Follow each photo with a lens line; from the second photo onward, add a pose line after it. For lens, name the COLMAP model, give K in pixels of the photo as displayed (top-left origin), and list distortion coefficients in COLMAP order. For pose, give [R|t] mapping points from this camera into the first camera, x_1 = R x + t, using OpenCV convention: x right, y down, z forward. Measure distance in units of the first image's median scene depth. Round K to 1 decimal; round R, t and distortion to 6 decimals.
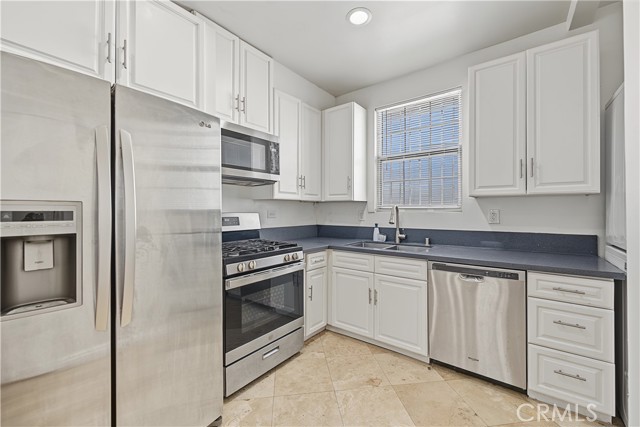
lens RADIAL K [[261.8, 0, 322.4], [0, 261.8, 209.1], [0, 0, 1]] dist [-0.000791, -0.000211]
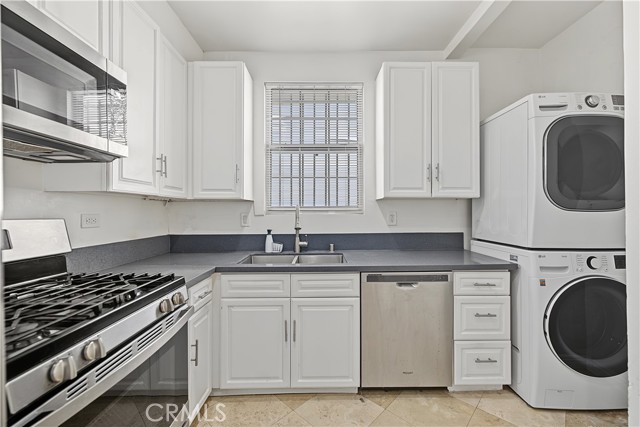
lens RADIAL K [[261.8, 0, 323.0], [0, 261.8, 210.0], [0, 0, 1]] dist [-0.000791, -0.000211]
pose [[0.786542, 0.001827, 0.617535, -0.187366], [-0.000203, 0.999996, -0.002700, -0.001114], [-0.617537, 0.001998, 0.786539, 0.364684]]
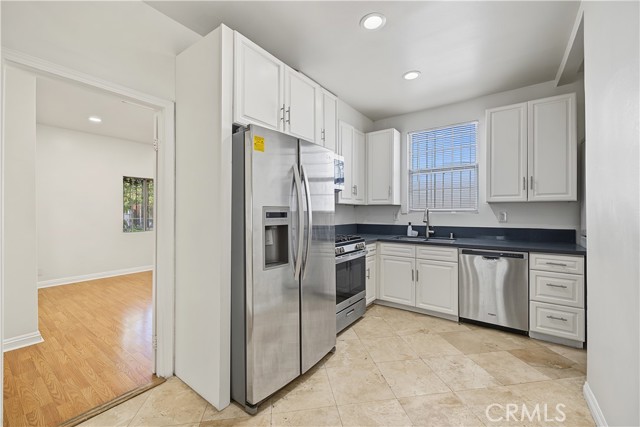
lens RADIAL K [[261.8, 0, 321.0], [0, 261.8, 210.8], [0, 0, 1]] dist [-0.000791, -0.000211]
pose [[0.999733, 0.001829, 0.023027, -0.326956], [-0.001819, 0.999998, -0.000453, -0.000956], [-0.023028, 0.000411, 0.999735, -0.346923]]
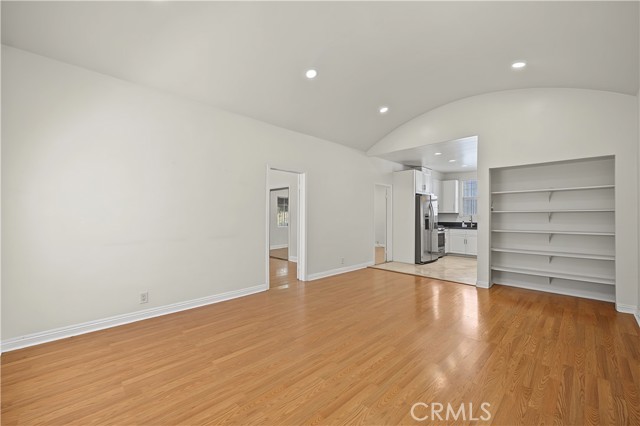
lens RADIAL K [[261.8, 0, 326.4], [0, 261.8, 211.0], [0, 0, 1]] dist [-0.000791, -0.000211]
pose [[0.991166, 0.006596, -0.132464, -1.149412], [-0.008929, 0.999815, -0.017027, 0.009726], [0.132327, 0.018059, 0.991042, -2.615932]]
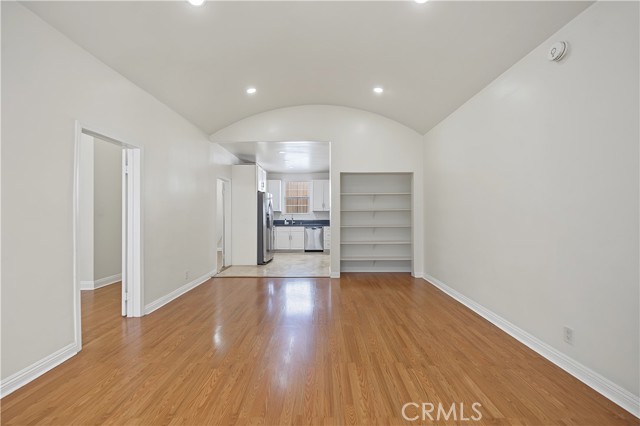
lens RADIAL K [[261.8, 0, 325.7], [0, 261.8, 210.9], [0, 0, 1]] dist [-0.000791, -0.000211]
pose [[0.792311, 0.010535, 0.610026, -1.657792], [-0.001720, 0.999886, -0.015034, 0.010981], [-0.610115, 0.010862, 0.792239, -2.217269]]
